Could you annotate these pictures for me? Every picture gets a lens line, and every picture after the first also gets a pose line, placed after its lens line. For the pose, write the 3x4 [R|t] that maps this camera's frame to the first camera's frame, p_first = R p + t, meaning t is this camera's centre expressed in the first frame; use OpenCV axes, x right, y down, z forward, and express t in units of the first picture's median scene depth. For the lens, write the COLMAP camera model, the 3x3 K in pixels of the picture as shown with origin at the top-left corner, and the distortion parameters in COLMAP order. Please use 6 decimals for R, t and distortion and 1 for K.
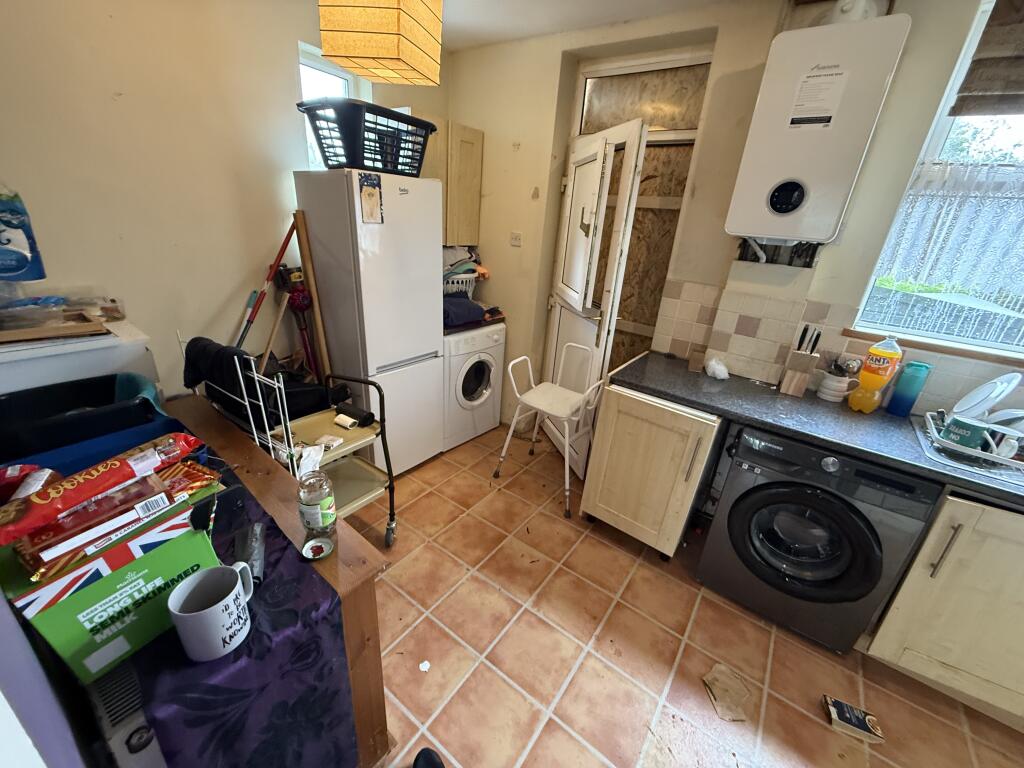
lens RADIAL K [[407.6, 0, 514.7], [0, 407.6, 384.6], [0, 0, 1]] dist [0.000115, 0.000039]
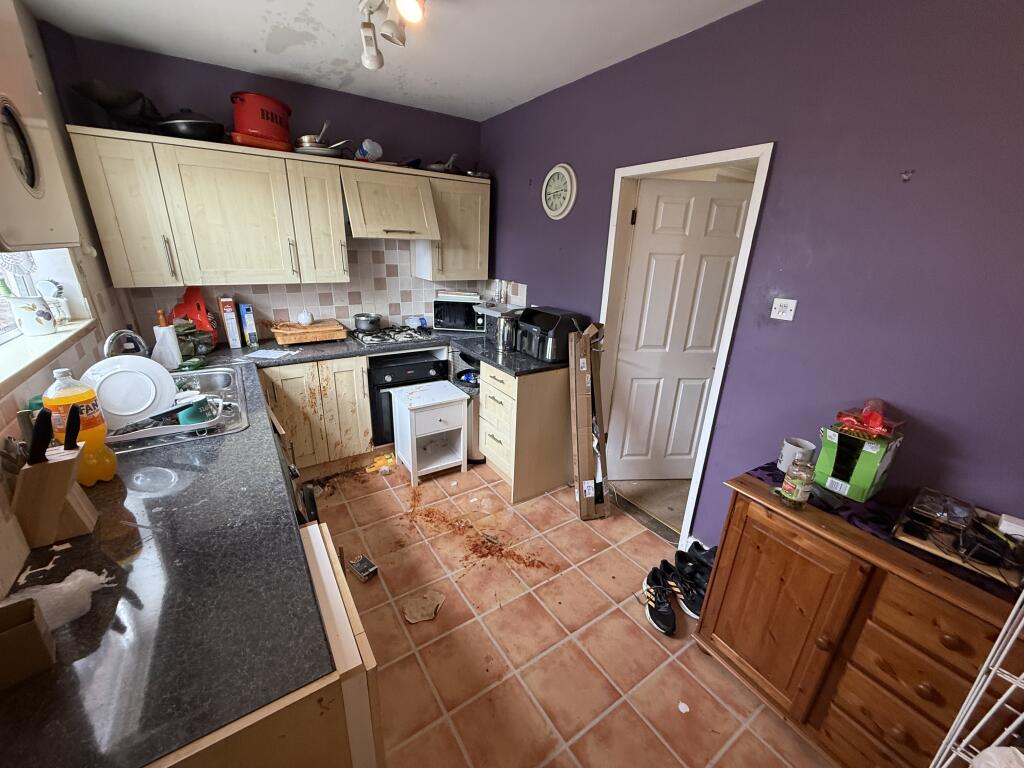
lens RADIAL K [[407.6, 0, 512.0], [0, 407.6, 385.1], [0, 0, 1]] dist [0.000115, 0.000039]
pose [[-0.932680, -0.216679, 0.288373, 0.051665], [0.031186, 0.748035, 0.662926, -0.540378], [-0.359355, 0.627291, -0.690920, 1.260915]]
